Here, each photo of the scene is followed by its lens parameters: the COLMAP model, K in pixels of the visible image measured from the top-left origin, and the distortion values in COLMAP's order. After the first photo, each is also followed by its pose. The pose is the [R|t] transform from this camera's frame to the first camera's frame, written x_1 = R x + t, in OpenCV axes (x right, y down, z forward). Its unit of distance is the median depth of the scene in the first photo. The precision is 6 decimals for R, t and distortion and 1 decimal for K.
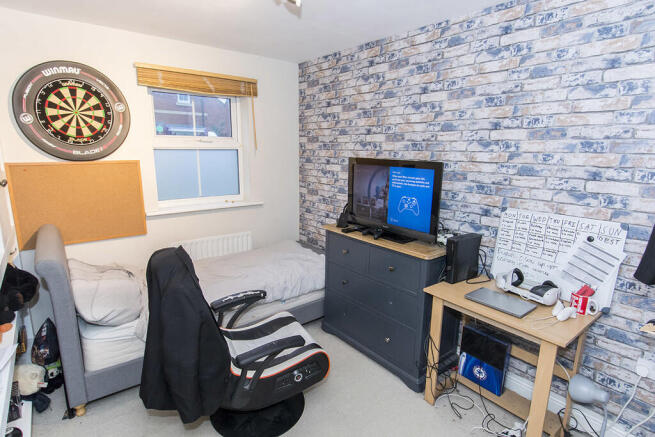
lens RADIAL K [[343.8, 0, 323.3], [0, 343.8, 220.4], [0, 0, 1]] dist [0.010827, -0.006006]
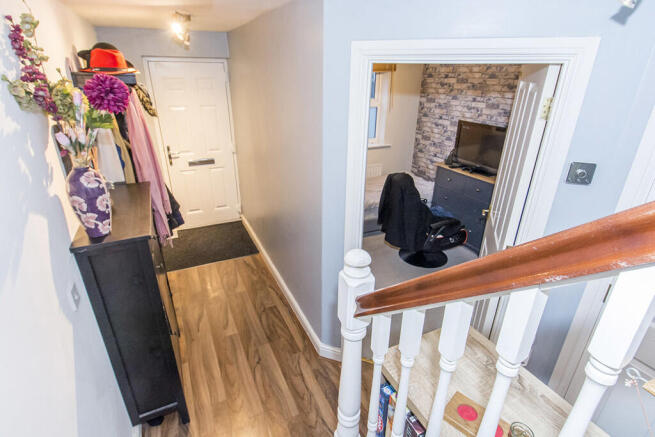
lens RADIAL K [[343.8, 0, 319.8], [0, 343.8, 229.6], [0, 0, 1]] dist [0.010827, -0.006006]
pose [[0.972826, 0.084099, -0.215722, -0.159548], [-0.032570, 0.972144, 0.232112, -0.040265], [0.229233, -0.218779, 0.948466, -0.740034]]
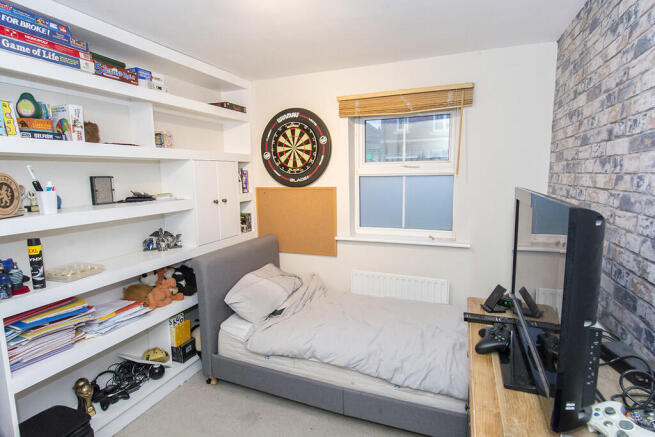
lens RADIAL K [[343.8, 0, 325.1], [0, 343.8, 219.0], [0, 0, 1]] dist [0.010827, -0.006006]
pose [[0.495493, 0.095642, -0.863330, 0.392137], [-0.160704, 0.986855, 0.017094, -0.092906], [0.853616, 0.130271, 0.504350, 0.465717]]
